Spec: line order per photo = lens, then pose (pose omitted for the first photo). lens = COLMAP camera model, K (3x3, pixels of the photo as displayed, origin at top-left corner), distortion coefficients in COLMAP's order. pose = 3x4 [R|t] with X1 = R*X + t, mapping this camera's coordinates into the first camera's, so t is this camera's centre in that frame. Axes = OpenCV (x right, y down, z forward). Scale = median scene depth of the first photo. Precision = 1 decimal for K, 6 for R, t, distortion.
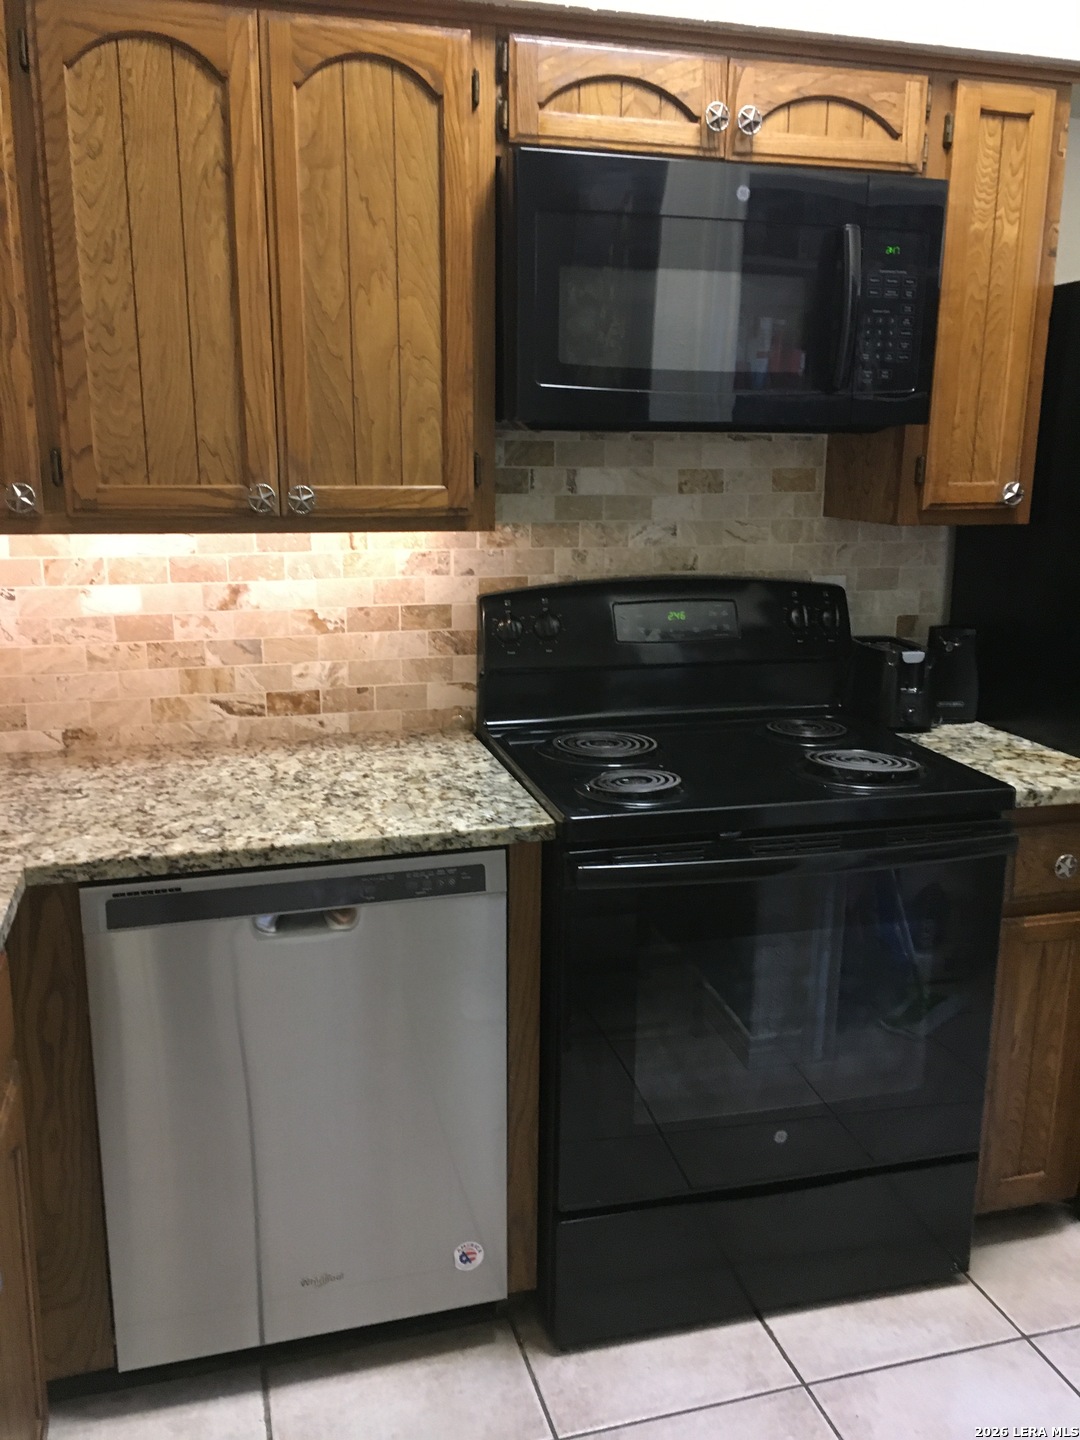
lens RADIAL K [[1224.2, 0, 548.6], [0, 1224.2, 722.1], [0, 0, 1]] dist [0.065619, -0.071013]
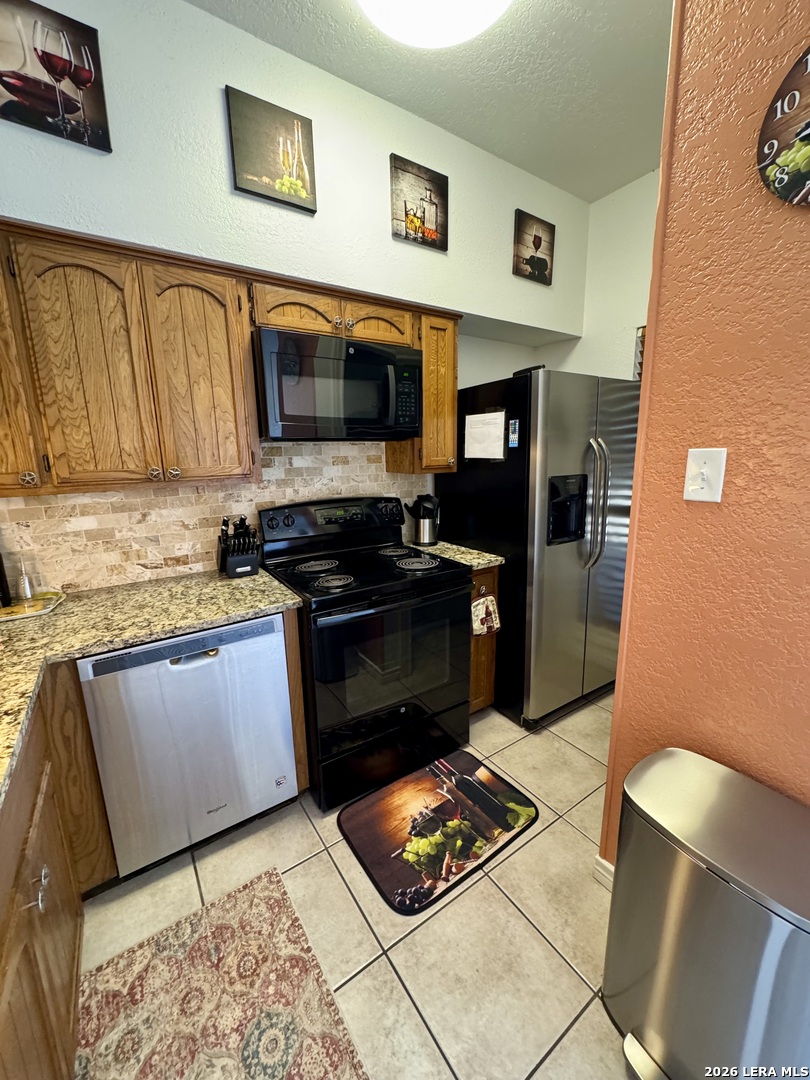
lens RADIAL K [[428.7, 0, 405.9], [0, 428.7, 539.2], [0, 0, 1]] dist [-0.001538, -0.000776]
pose [[0.949854, -0.089026, 0.299752, -0.039709], [0.095312, 0.995427, -0.006384, -0.011623], [-0.297813, 0.034633, 0.953996, 0.108290]]
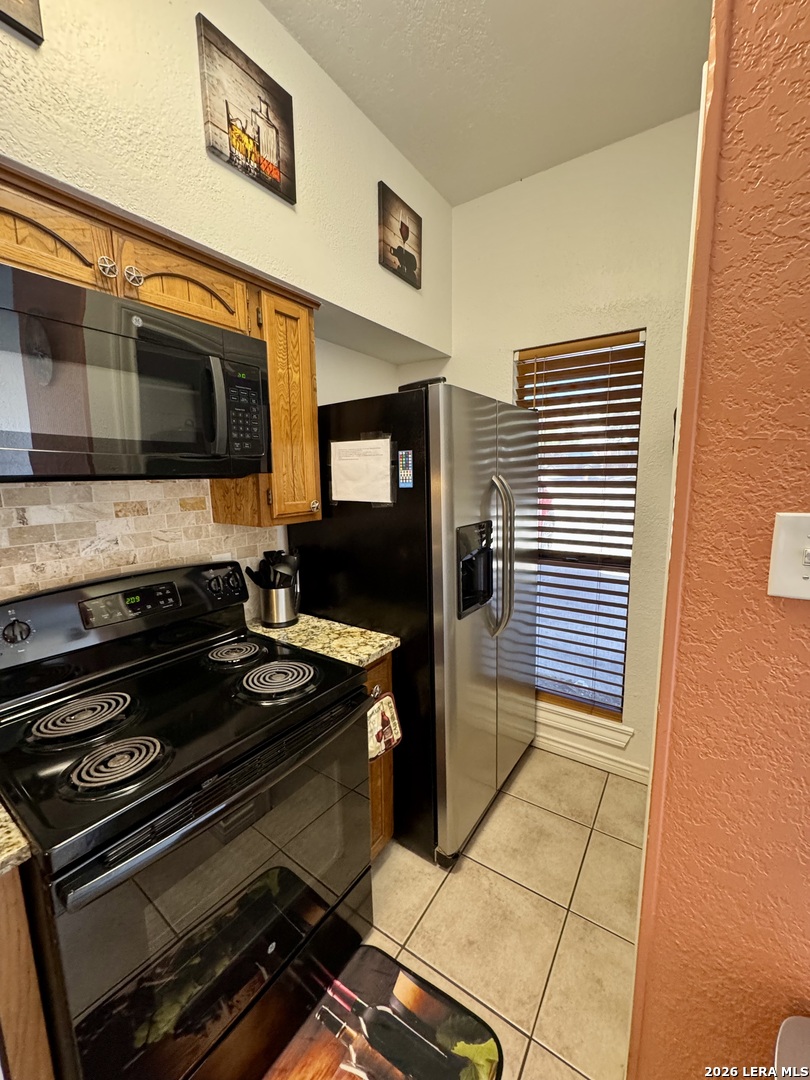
lens RADIAL K [[428.7, 0, 405.4], [0, 428.7, 539.1], [0, 0, 1]] dist [-0.001538, -0.000776]
pose [[0.762897, -0.118349, 0.635596, 0.045222], [0.163538, 0.986456, -0.012612, -0.111118], [-0.625495, 0.113566, 0.771919, 0.424500]]
